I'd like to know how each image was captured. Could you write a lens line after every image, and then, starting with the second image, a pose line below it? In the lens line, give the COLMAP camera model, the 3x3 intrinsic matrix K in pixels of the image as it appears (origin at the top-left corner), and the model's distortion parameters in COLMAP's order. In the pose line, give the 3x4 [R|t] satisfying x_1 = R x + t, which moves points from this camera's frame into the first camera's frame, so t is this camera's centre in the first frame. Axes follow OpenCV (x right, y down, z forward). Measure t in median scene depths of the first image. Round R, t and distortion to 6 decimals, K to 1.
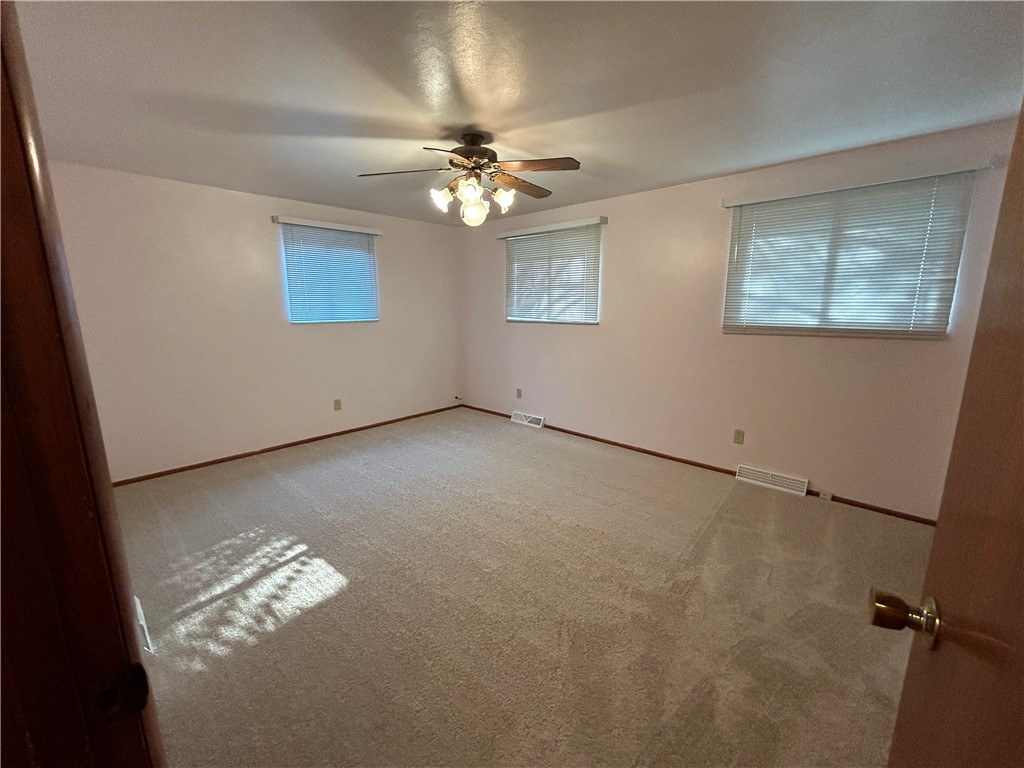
lens RADIAL K [[400.5, 0, 514.7], [0, 400.5, 376.4], [0, 0, 1]] dist [-0.000813, -0.000114]
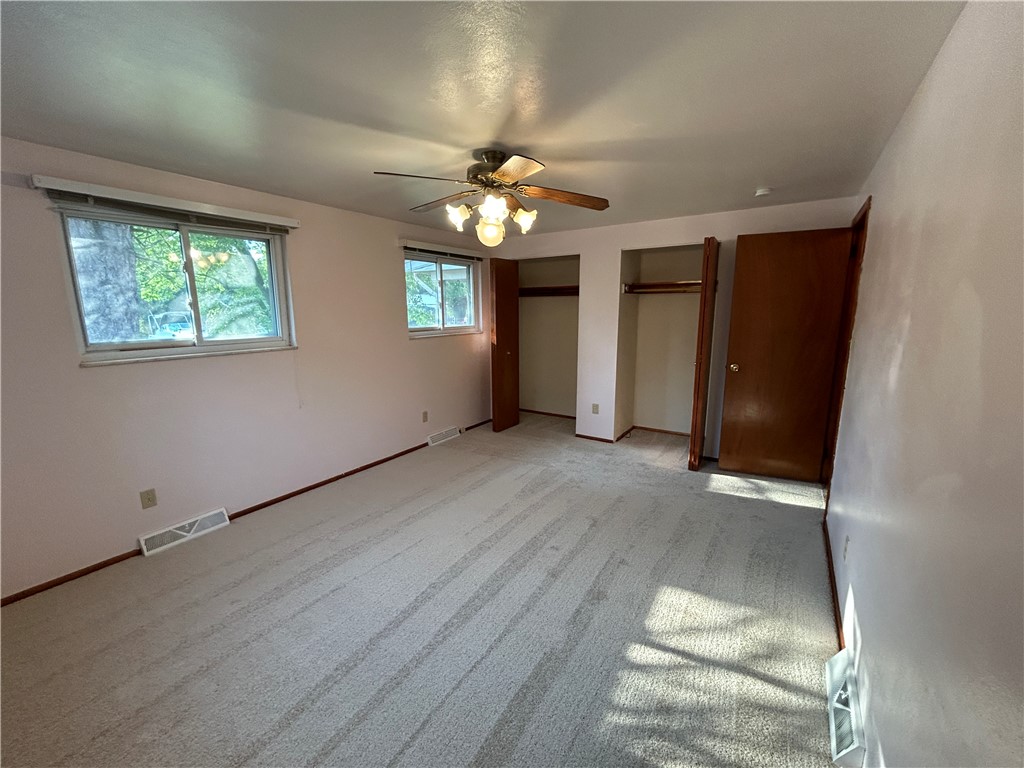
lens RADIAL K [[416.1, 0, 512.0], [0, 416.1, 384.0], [0, 0, 1]] dist [-0.002049, -0.000377]
pose [[-0.201375, -0.145703, 0.968617, -0.680438], [0.178825, 0.966787, 0.182606, -0.127783], [-0.963052, 0.209985, -0.168631, 0.754867]]
